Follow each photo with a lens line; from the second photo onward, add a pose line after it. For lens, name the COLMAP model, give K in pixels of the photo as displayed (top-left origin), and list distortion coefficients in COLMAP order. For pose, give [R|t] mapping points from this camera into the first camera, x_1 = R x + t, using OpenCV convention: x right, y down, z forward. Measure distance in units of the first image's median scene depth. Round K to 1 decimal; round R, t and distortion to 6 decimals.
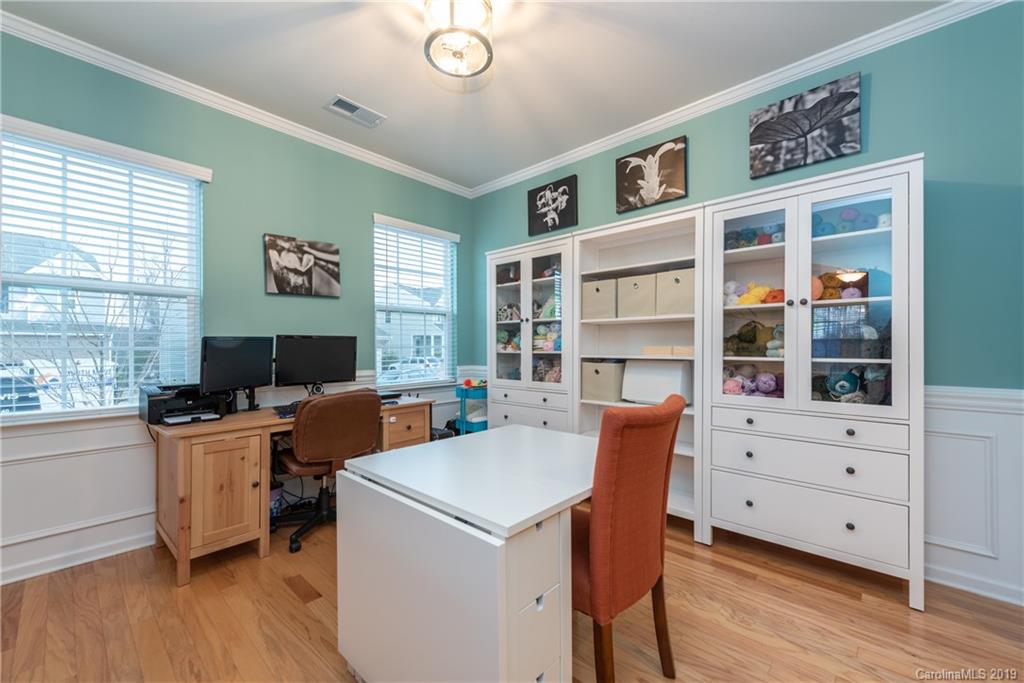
lens RADIAL K [[402.5, 0, 512.0], [0, 402.5, 341.5], [0, 0, 1]] dist [-0.000287, 0.000059]
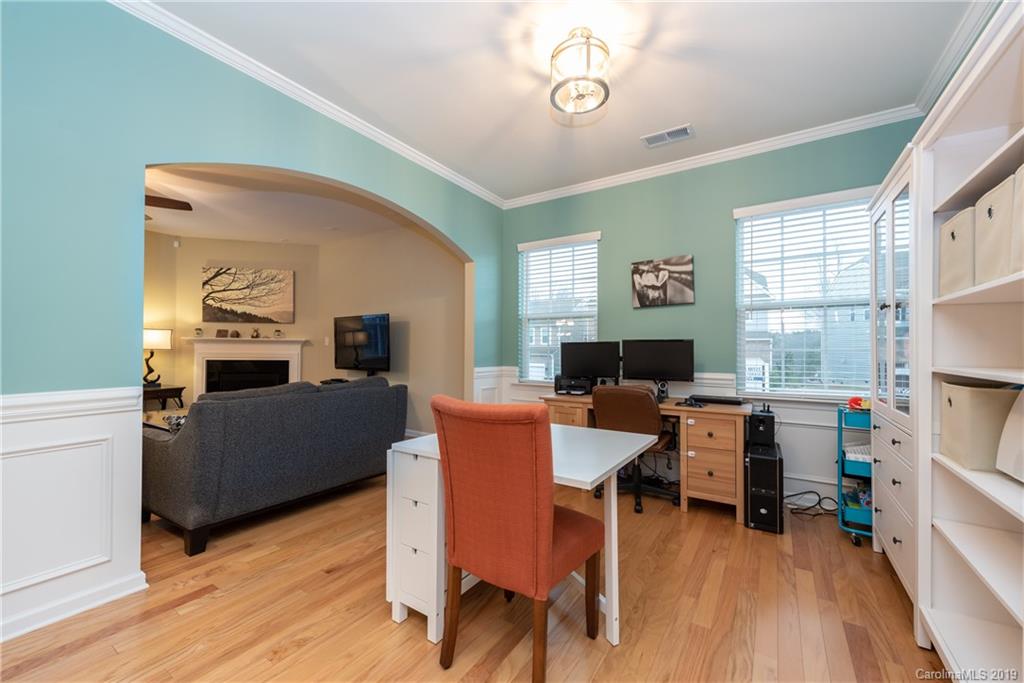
lens RADIAL K [[402.5, 0, 512.0], [0, 402.5, 341.5], [0, 0, 1]] dist [-0.000287, 0.000059]
pose [[0.152795, -0.015510, -0.988136, 0.594131], [0.005284, 0.999875, -0.014877, 0.005888], [0.988244, -0.002948, 0.152857, 0.386853]]
